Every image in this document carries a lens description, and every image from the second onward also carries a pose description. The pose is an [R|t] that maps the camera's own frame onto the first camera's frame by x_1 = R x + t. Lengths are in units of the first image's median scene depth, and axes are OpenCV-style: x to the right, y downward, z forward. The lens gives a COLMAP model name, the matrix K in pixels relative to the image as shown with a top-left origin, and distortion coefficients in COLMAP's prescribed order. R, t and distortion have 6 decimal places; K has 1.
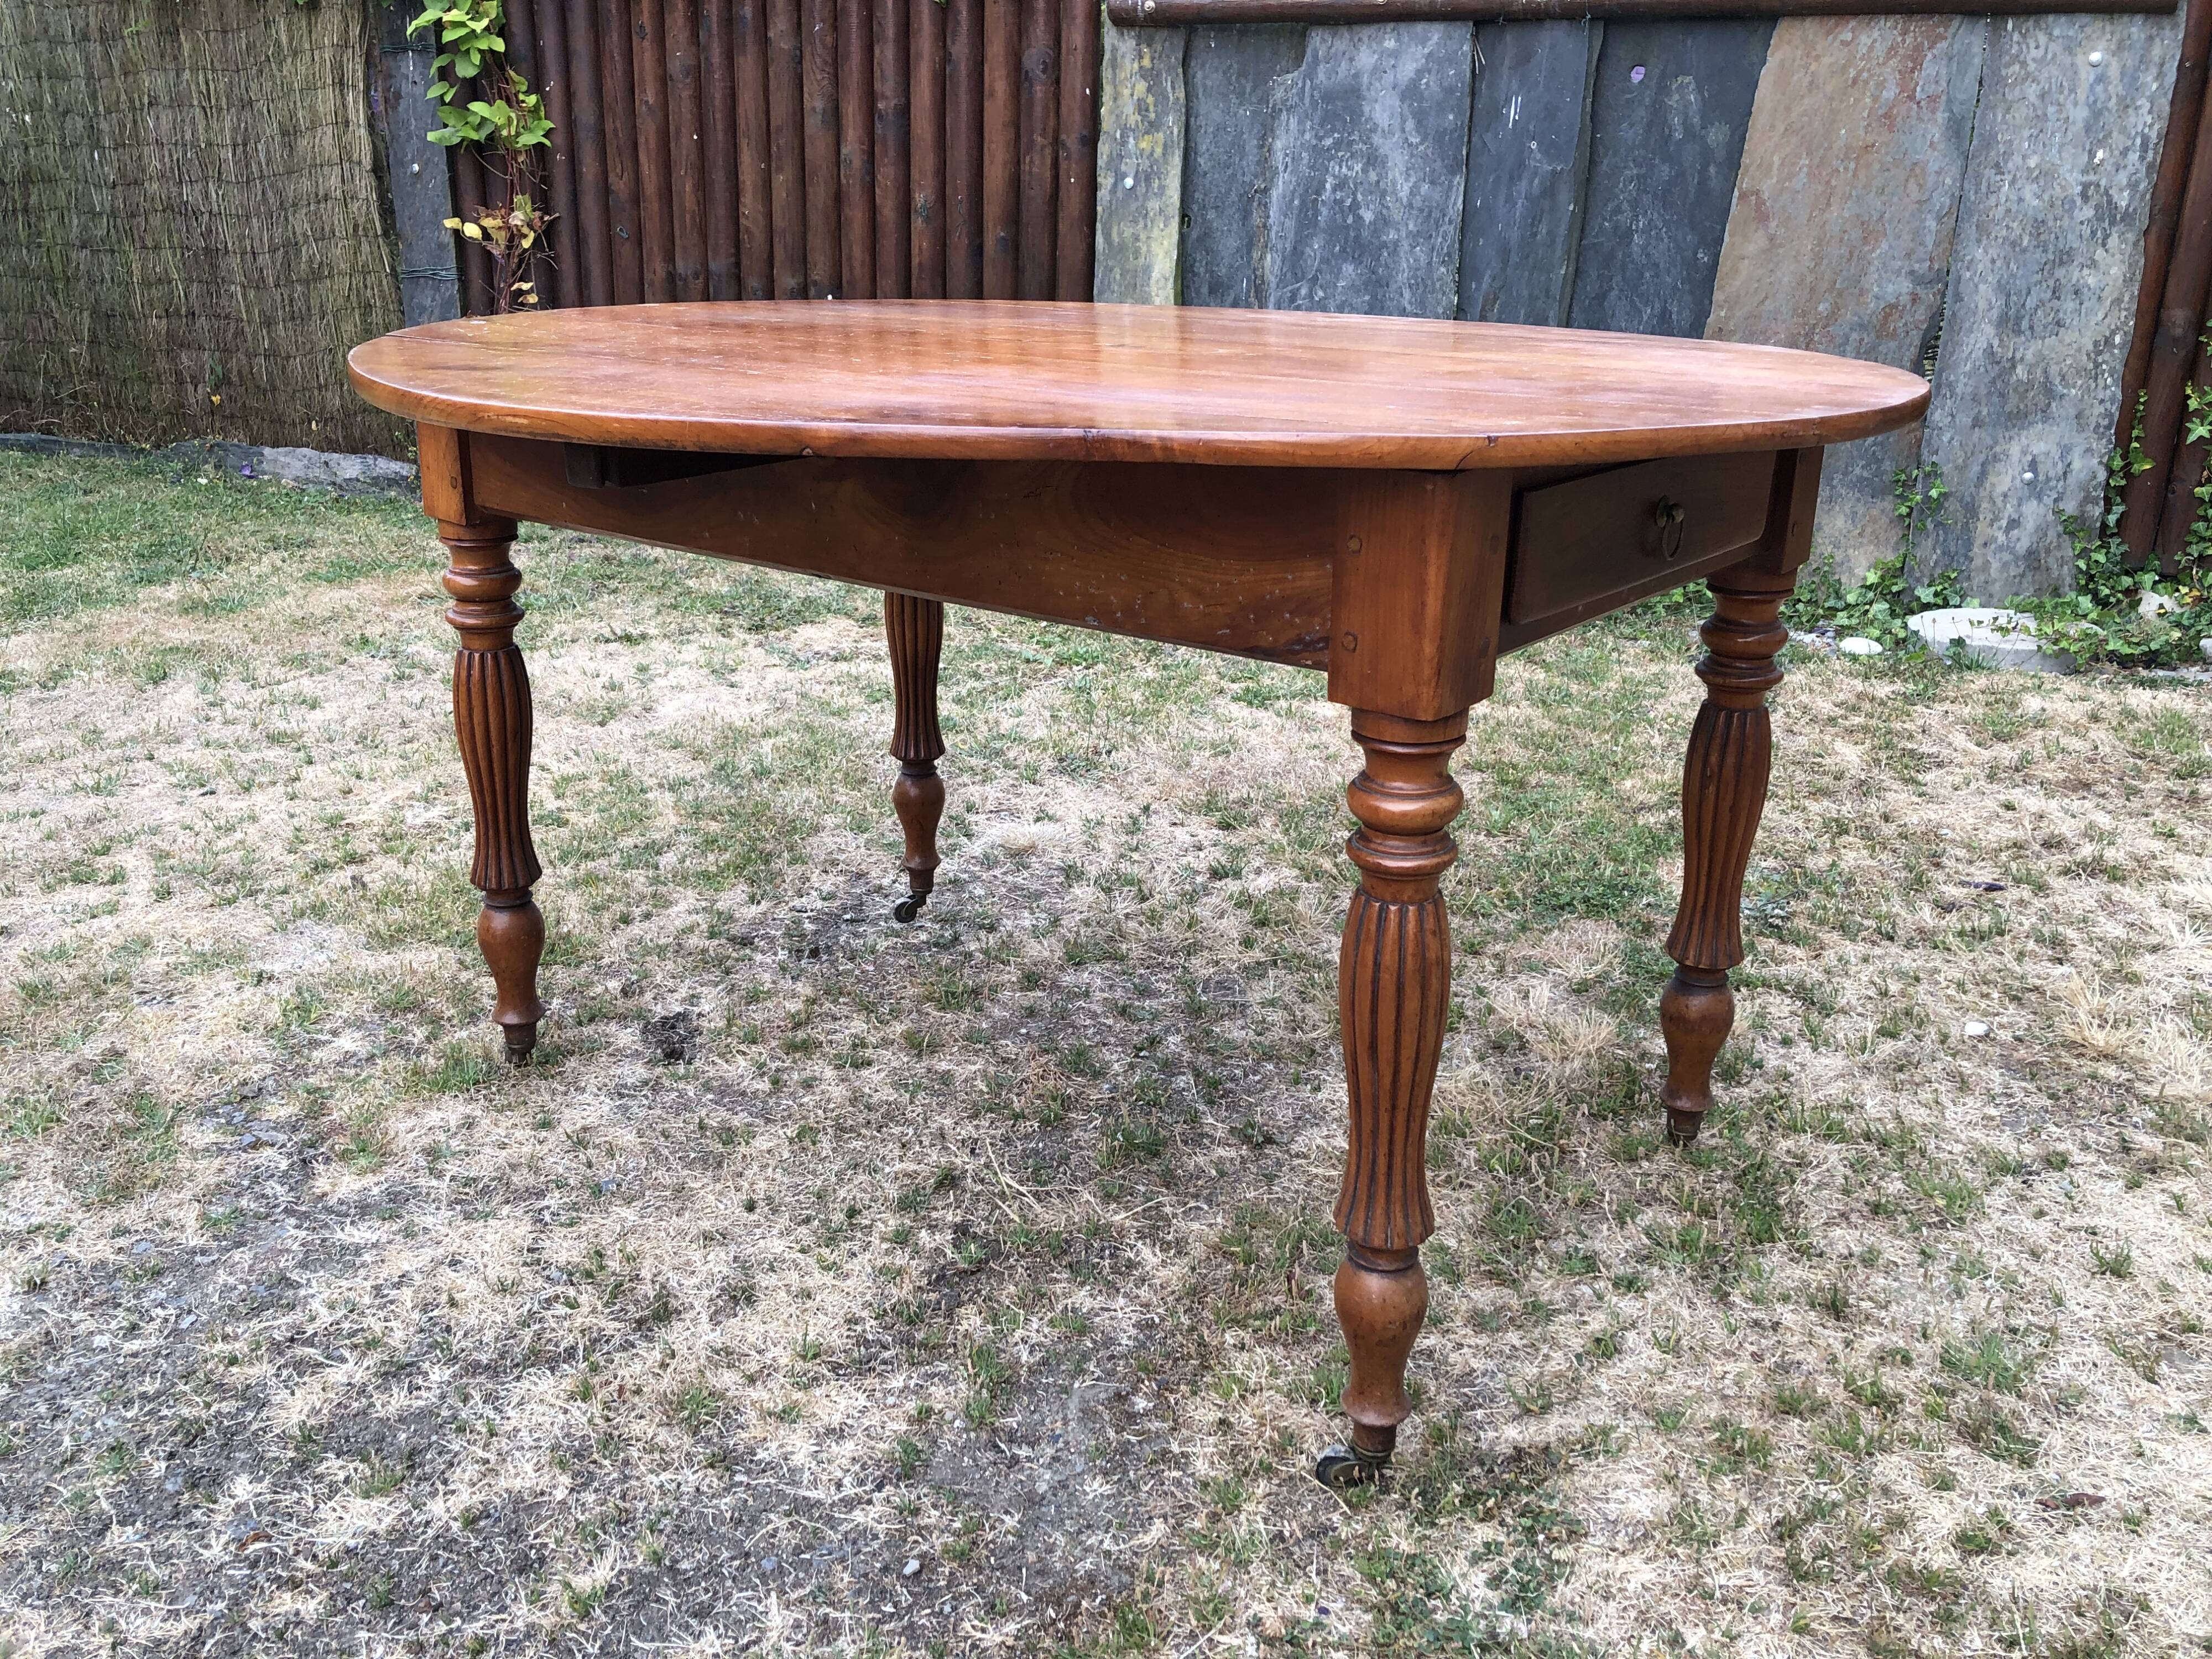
lens RADIAL K [[1827.7, 0, 1098.3], [0, 1827.7, 808.7], [0, 0, 1]] dist [-0.001227, 0.044065]
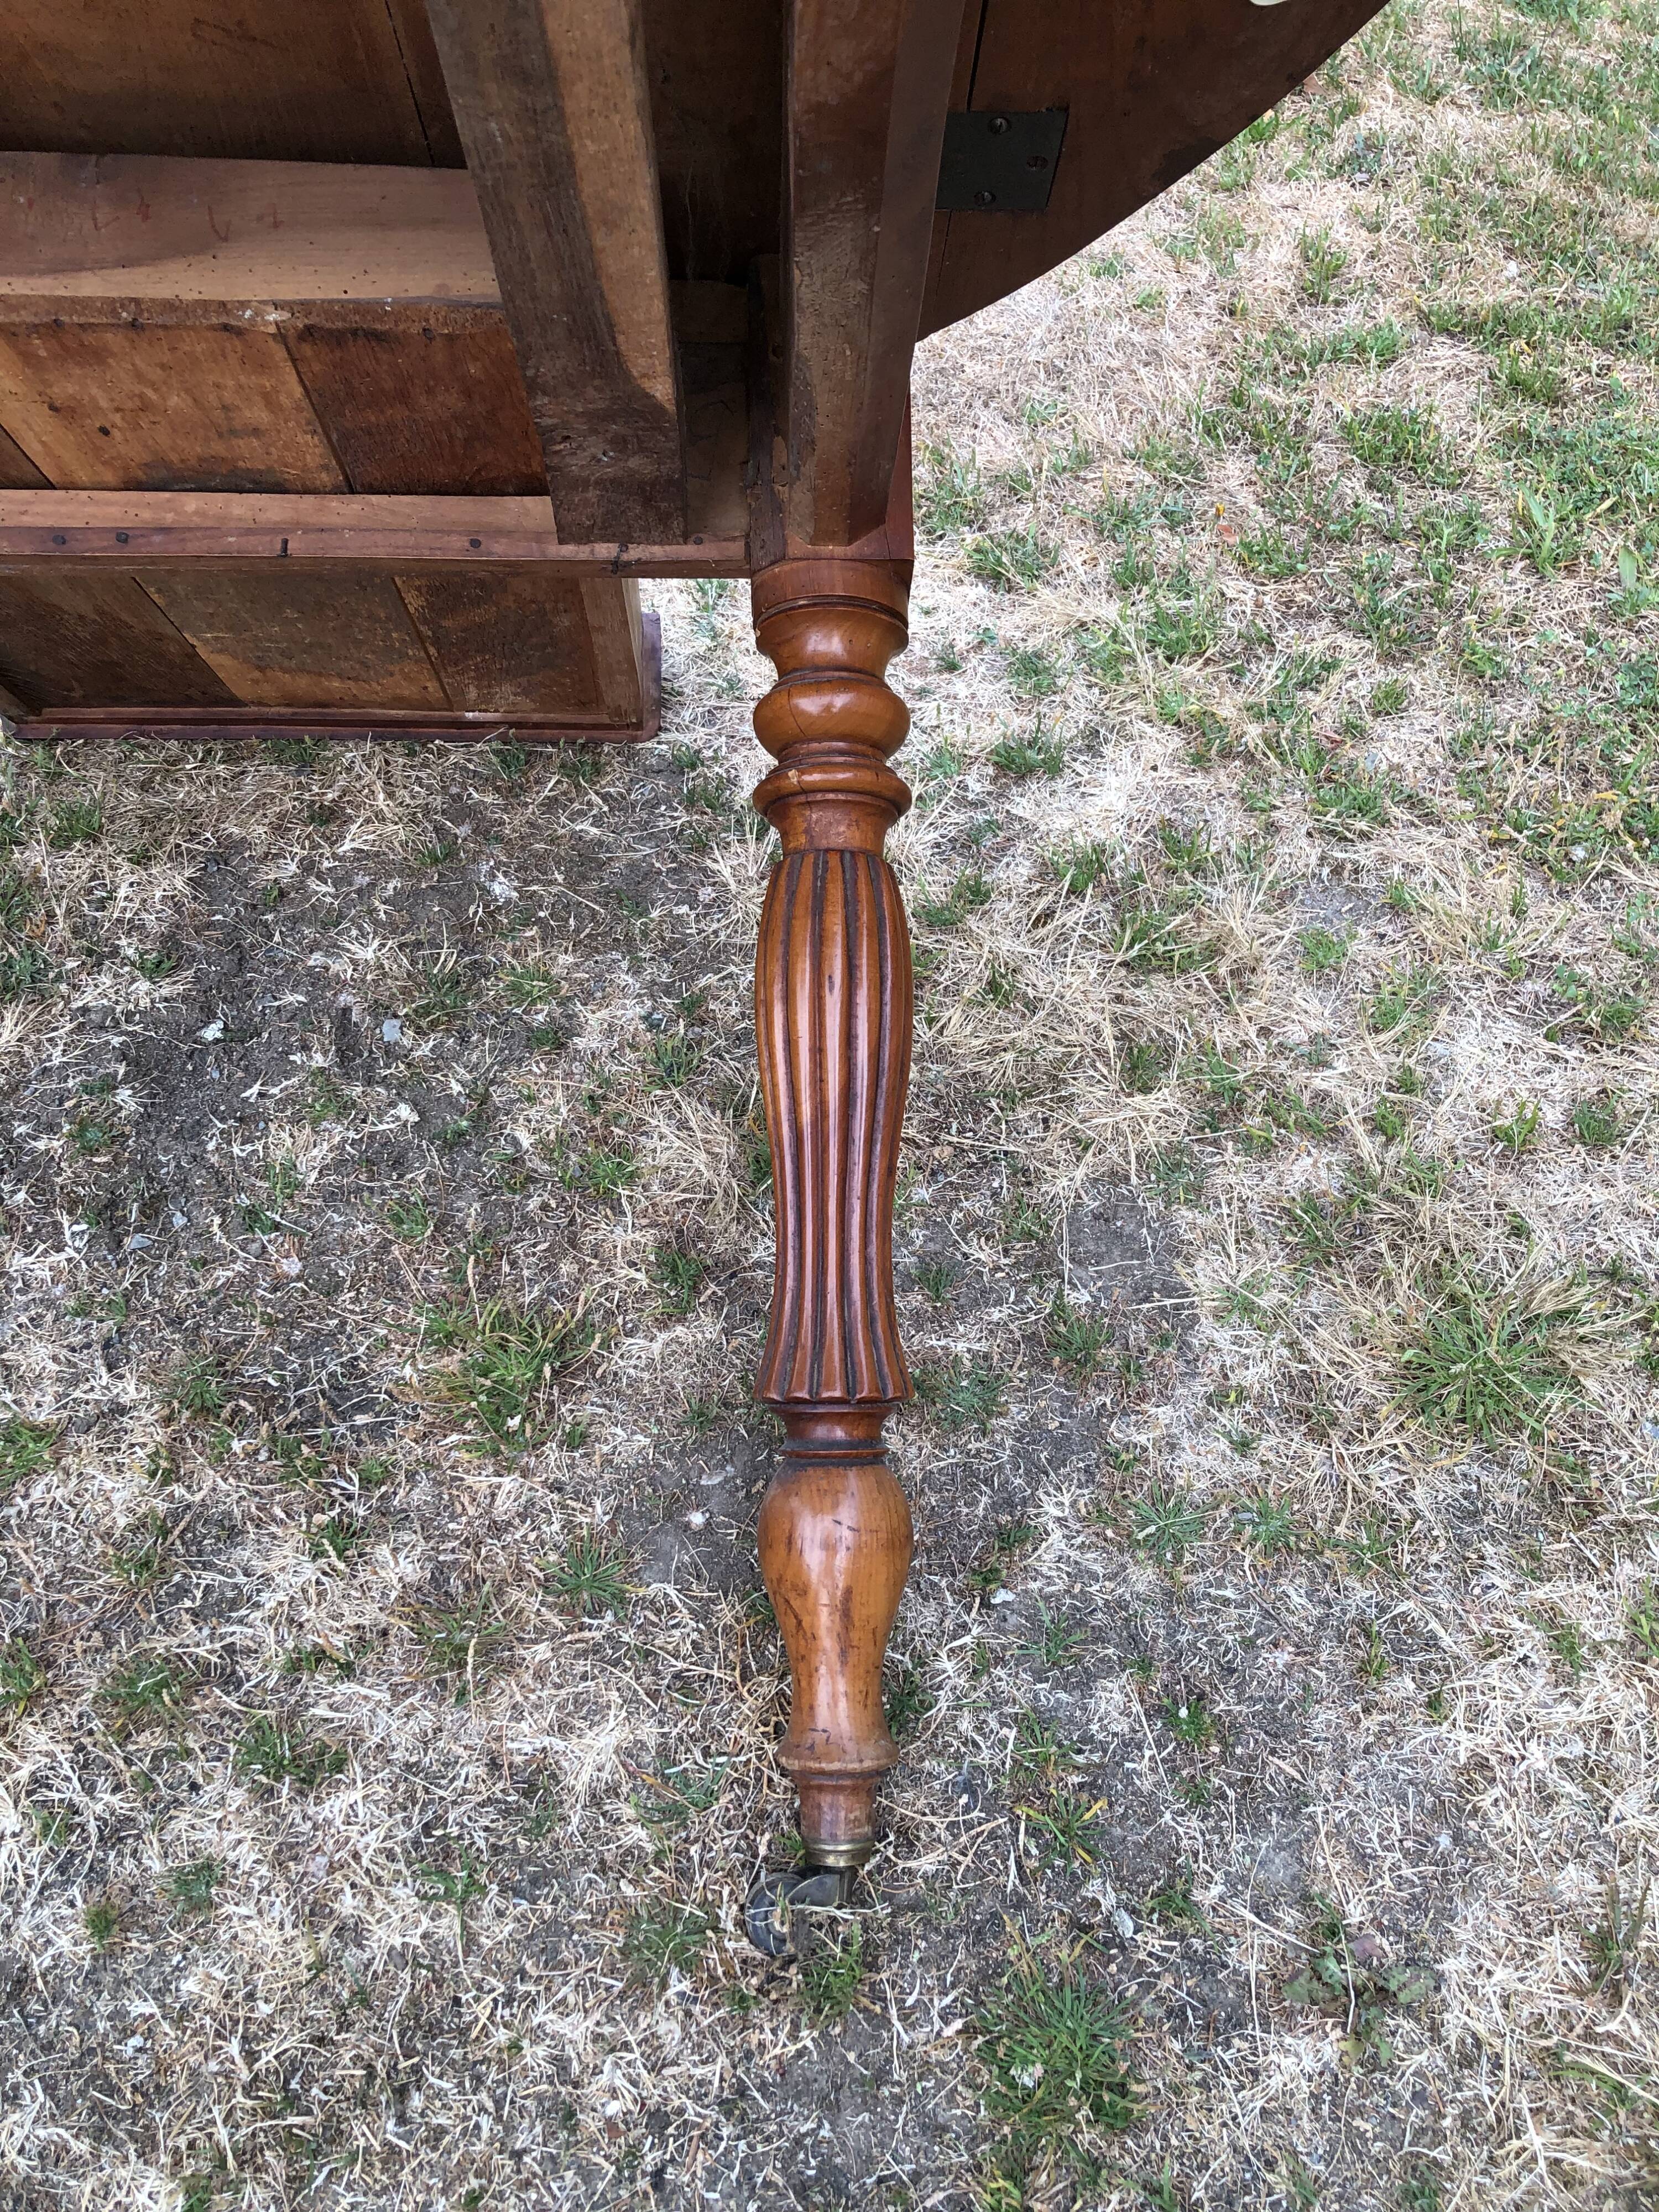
lens RADIAL K [[1837.8, 0, 841.4], [0, 1837.8, 1082.6], [0, 0, 1]] dist [0.052952, -0.054630]
pose [[0.989642, -0.111806, 0.090049, -0.035317], [0.044580, 0.835590, 0.547542, -0.194262], [-0.136462, -0.537856, 0.831919, 0.700281]]
